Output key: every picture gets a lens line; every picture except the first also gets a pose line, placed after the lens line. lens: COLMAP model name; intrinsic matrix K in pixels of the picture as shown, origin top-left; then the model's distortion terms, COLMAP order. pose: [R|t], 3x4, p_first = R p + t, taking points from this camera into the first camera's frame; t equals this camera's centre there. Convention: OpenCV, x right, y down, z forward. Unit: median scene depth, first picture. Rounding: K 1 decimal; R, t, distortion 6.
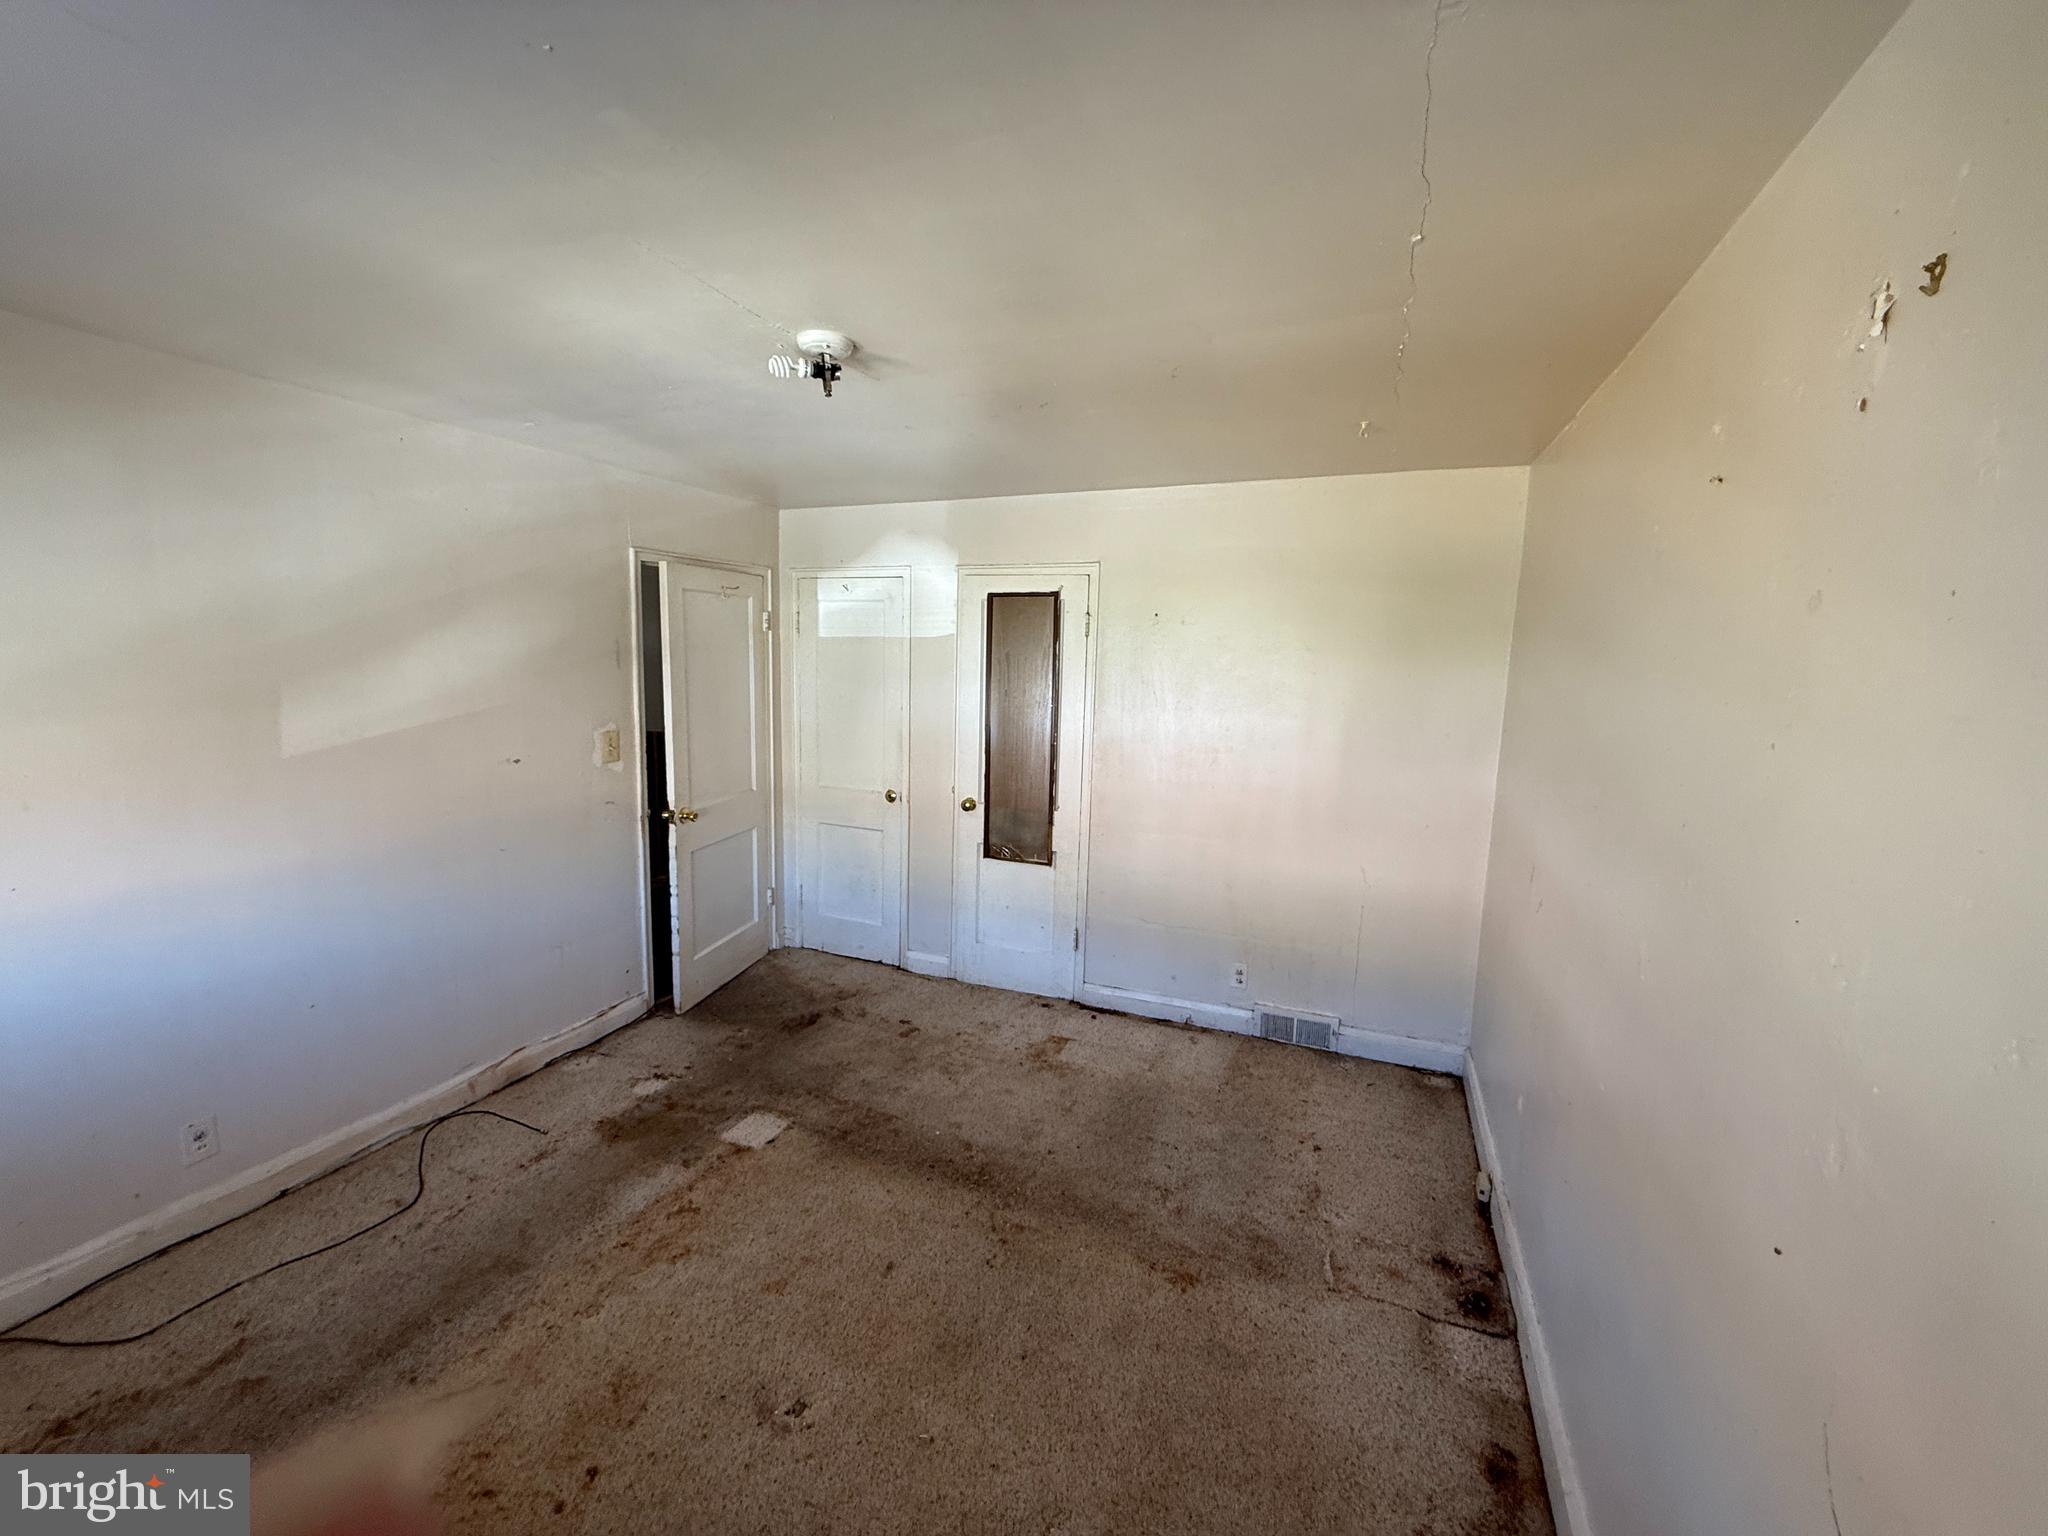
lens RADIAL K [[816.3, 0, 1019.1], [0, 816.3, 767.8], [0, 0, 1]] dist [0.000725, -0.000195]
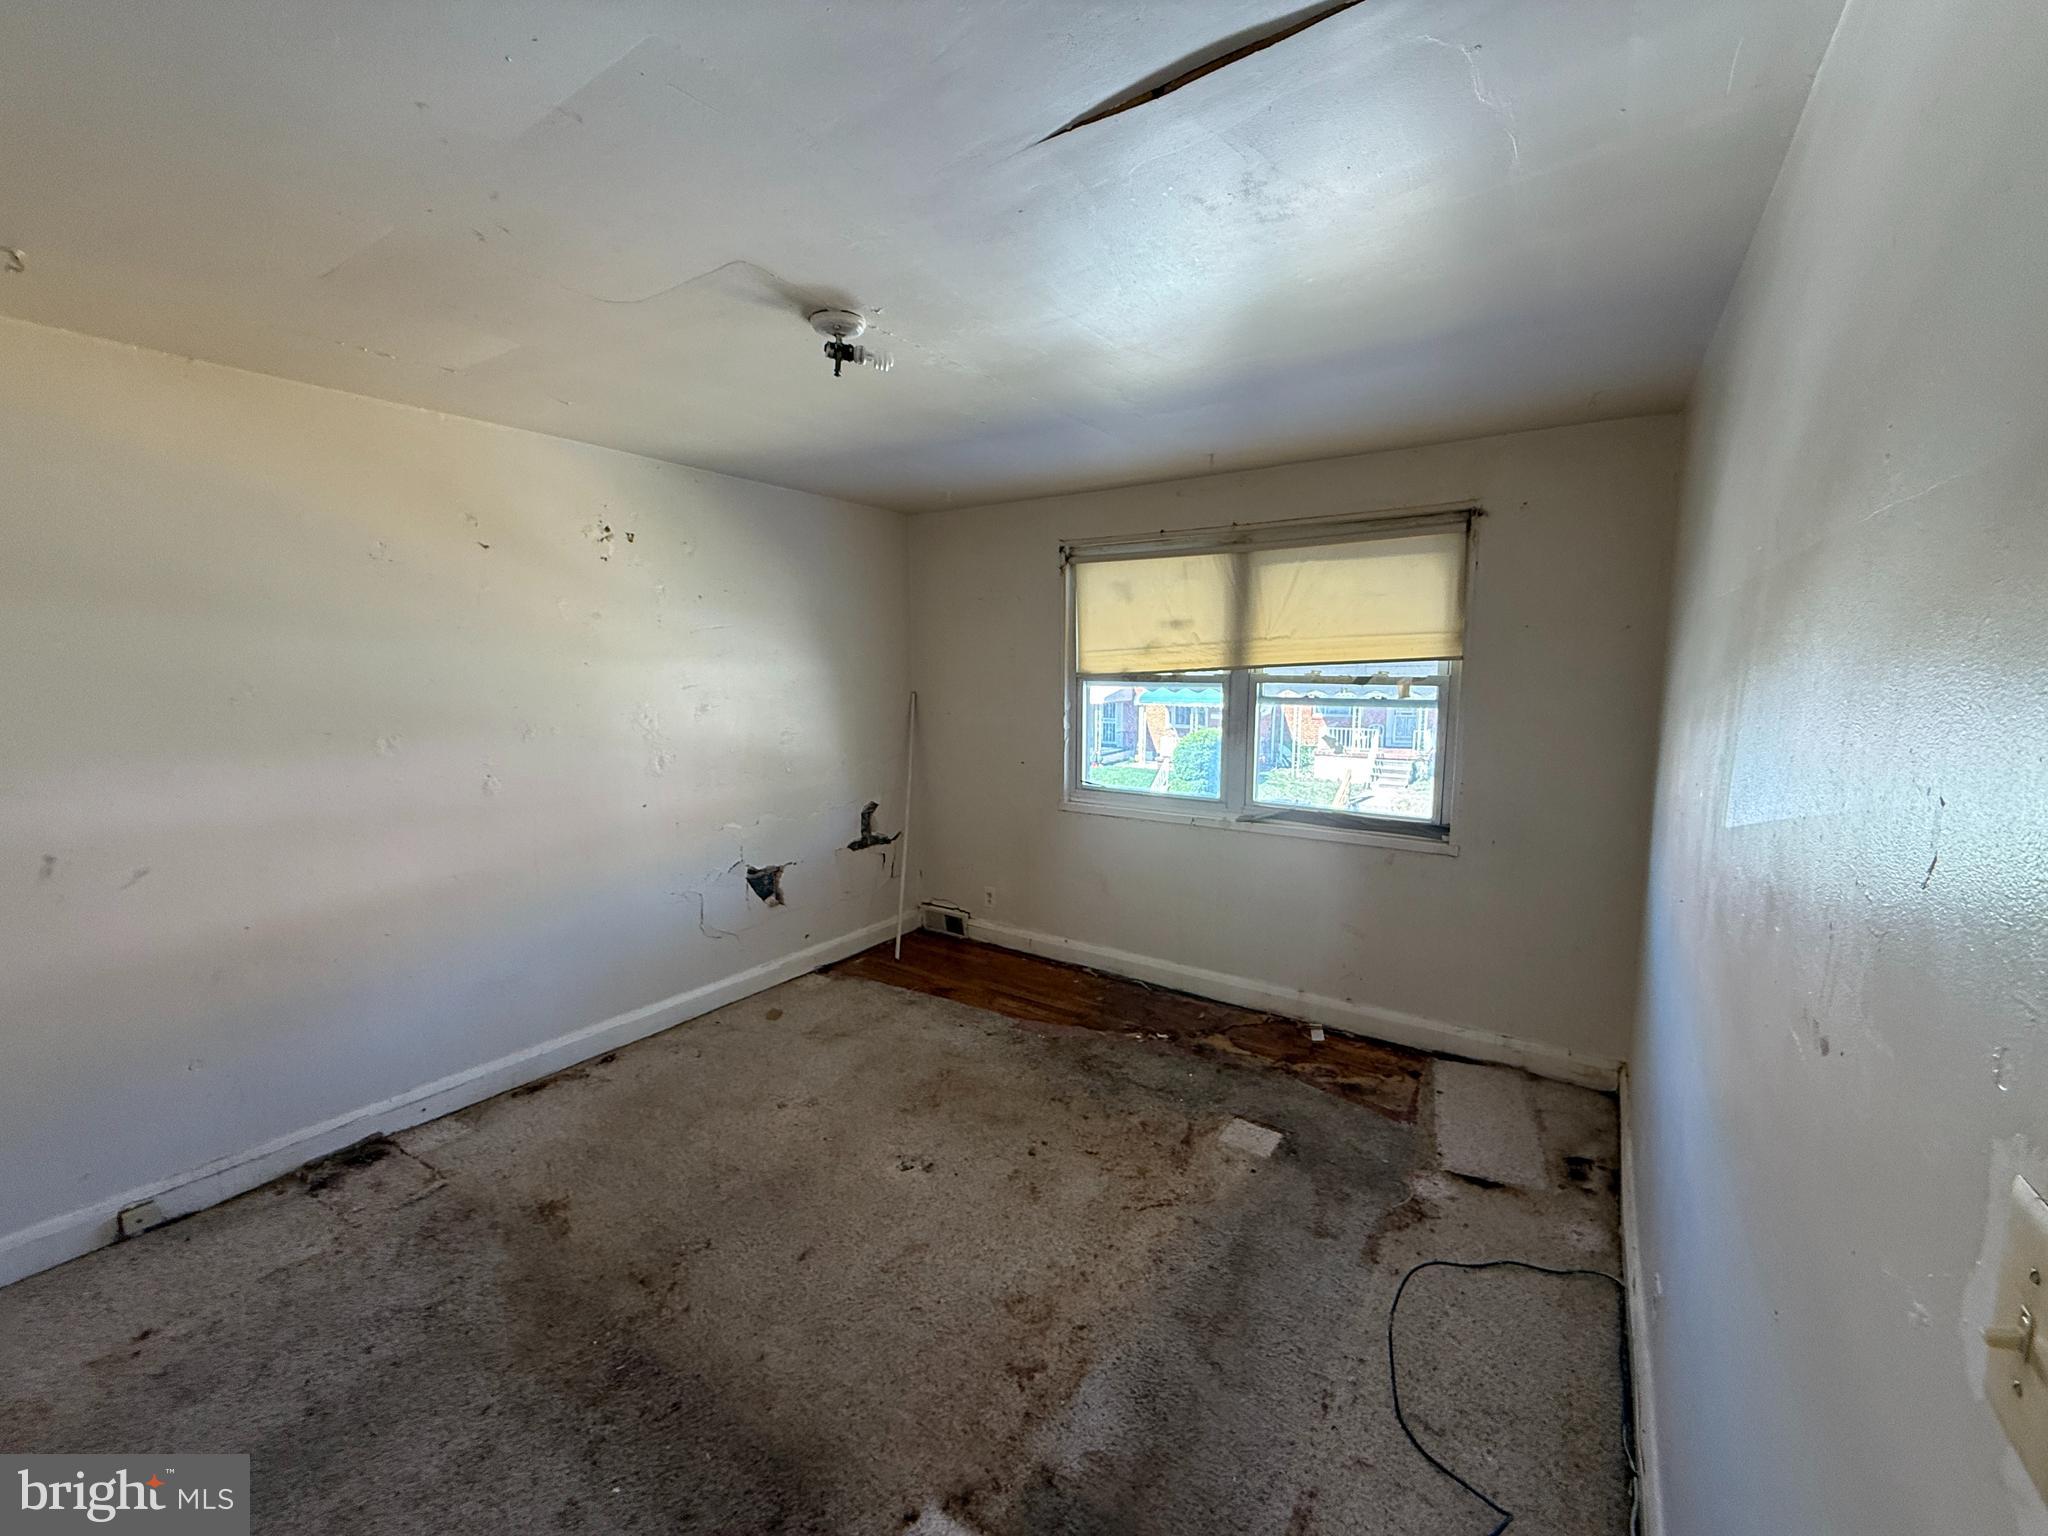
lens RADIAL K [[816.3, 0, 1019.1], [0, 816.3, 767.8], [0, 0, 1]] dist [0.000725, -0.000195]
pose [[-0.978489, -0.052735, 0.199443, -0.561325], [0.001117, 0.965408, 0.260742, -0.203026], [-0.206294, 0.255356, -0.944582, 1.681249]]
